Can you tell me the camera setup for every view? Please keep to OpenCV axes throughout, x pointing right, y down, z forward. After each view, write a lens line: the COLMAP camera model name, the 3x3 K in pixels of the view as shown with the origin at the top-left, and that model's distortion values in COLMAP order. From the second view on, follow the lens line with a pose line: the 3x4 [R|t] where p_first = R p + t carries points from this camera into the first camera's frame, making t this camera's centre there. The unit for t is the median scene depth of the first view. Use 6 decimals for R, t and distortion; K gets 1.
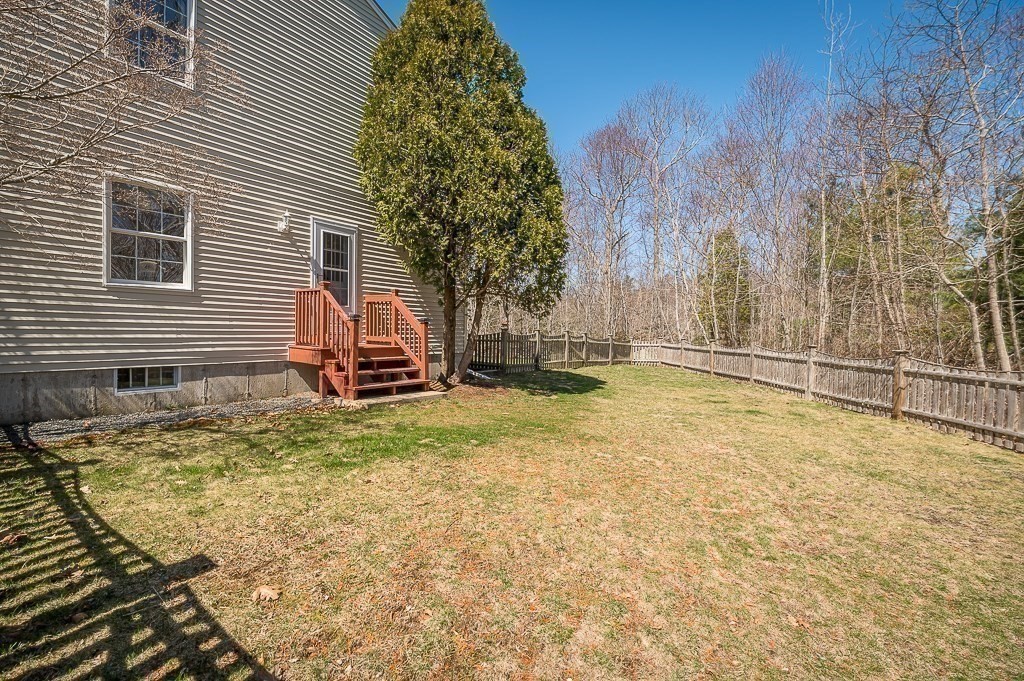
lens RADIAL K [[442.5, 0, 511.2], [0, 442.5, 339.1], [0, 0, 1]] dist [0.004339, -0.000090]
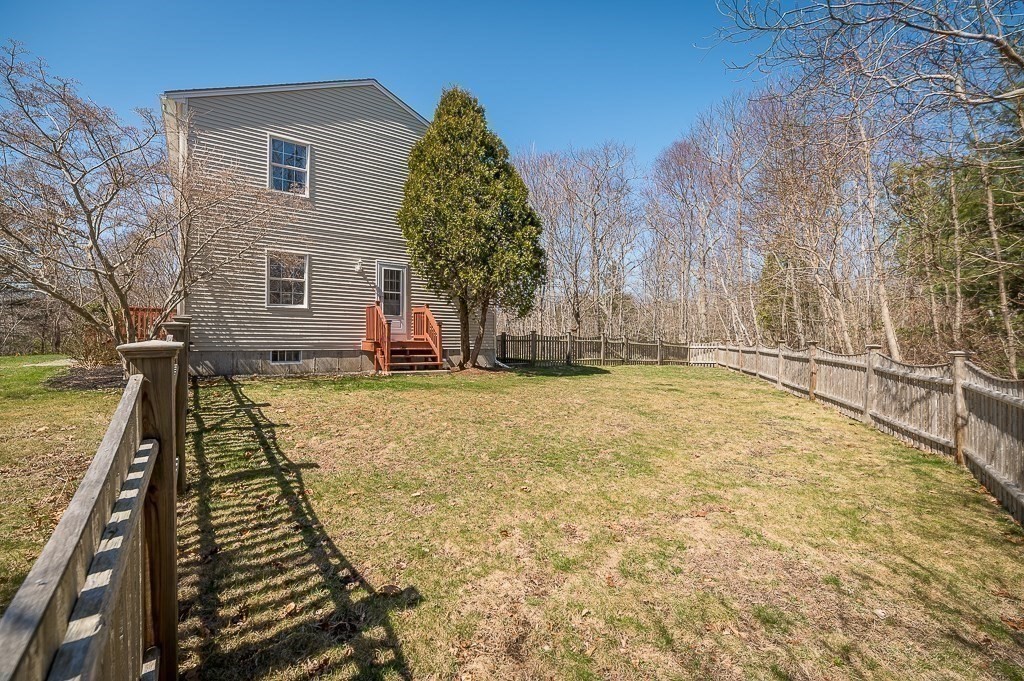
lens RADIAL K [[442.5, 0, 513.7], [0, 442.5, 343.1], [0, 0, 1]] dist [0.004339, -0.000090]
pose [[0.952556, -0.006530, -0.304292, 0.512101], [0.002210, 0.999892, -0.014541, 0.047927], [0.304354, 0.013178, 0.952468, -0.373146]]
